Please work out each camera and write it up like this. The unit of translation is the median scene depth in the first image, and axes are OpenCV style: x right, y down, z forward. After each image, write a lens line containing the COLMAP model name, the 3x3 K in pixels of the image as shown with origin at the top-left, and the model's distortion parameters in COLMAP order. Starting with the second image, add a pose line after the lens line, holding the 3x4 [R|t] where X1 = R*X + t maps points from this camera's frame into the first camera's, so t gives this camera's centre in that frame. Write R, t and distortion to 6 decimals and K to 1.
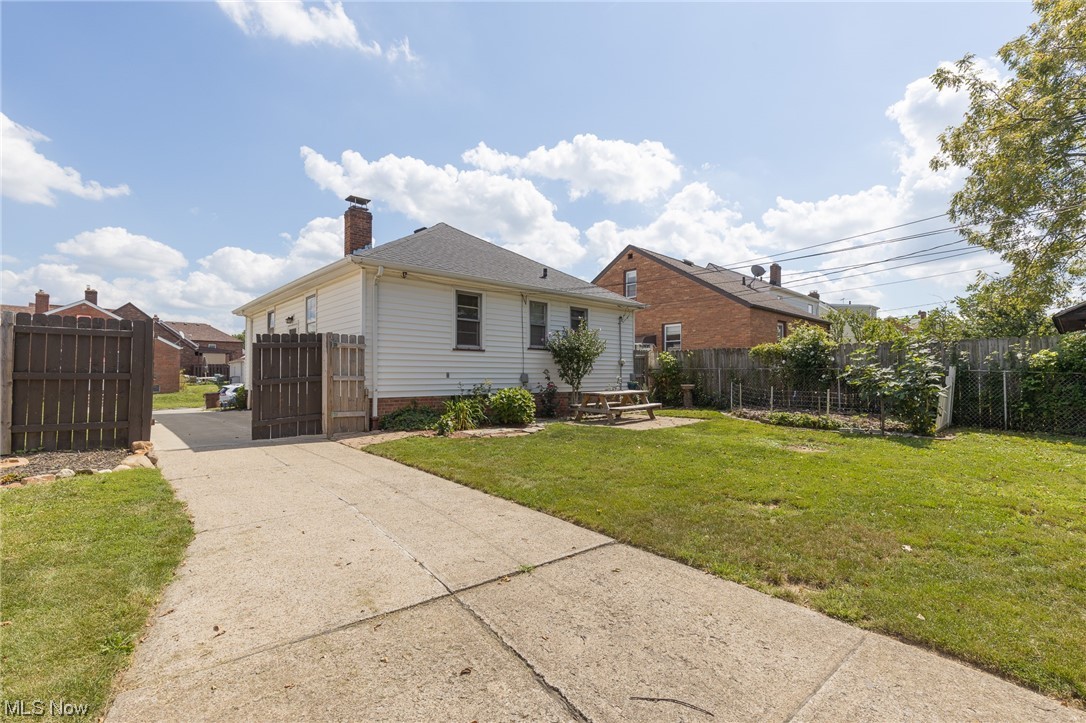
lens RADIAL K [[490.4, 0, 541.3], [0, 490.4, 365.2], [0, 0, 1]] dist [0.004919, -0.000469]
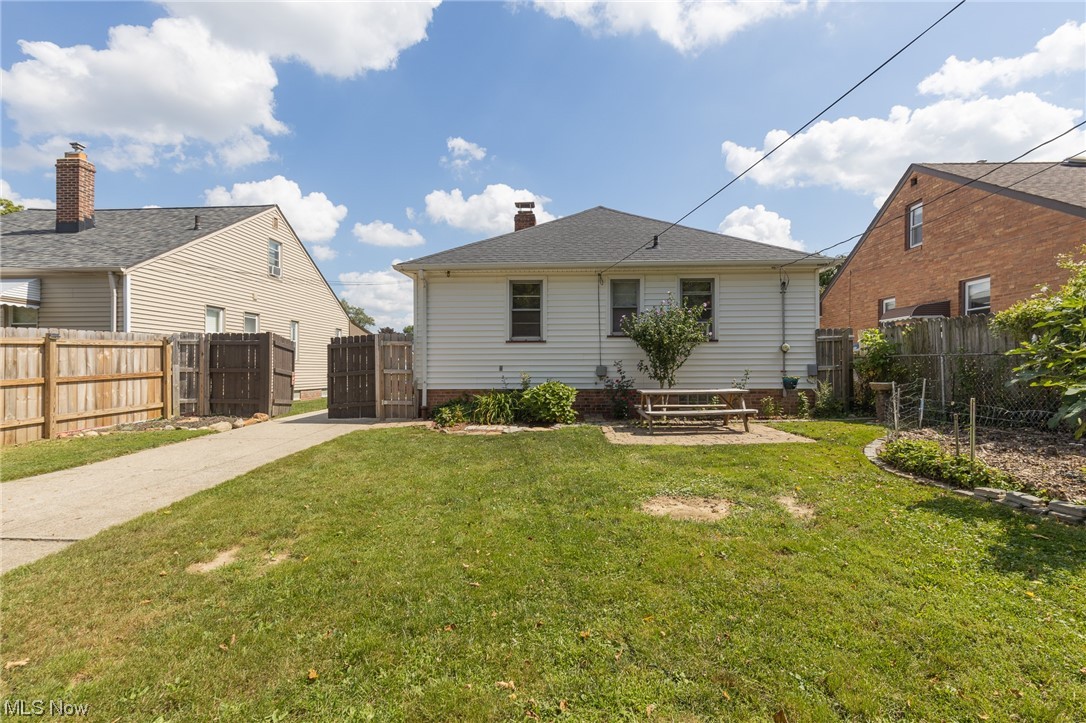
lens RADIAL K [[490.4, 0, 543.5], [0, 490.4, 370.3], [0, 0, 1]] dist [0.004919, -0.000469]
pose [[0.700711, -0.001547, -0.713443, 0.520898], [0.019517, 0.999665, 0.017001, 0.008373], [0.713178, -0.025837, 0.700507, 0.337680]]
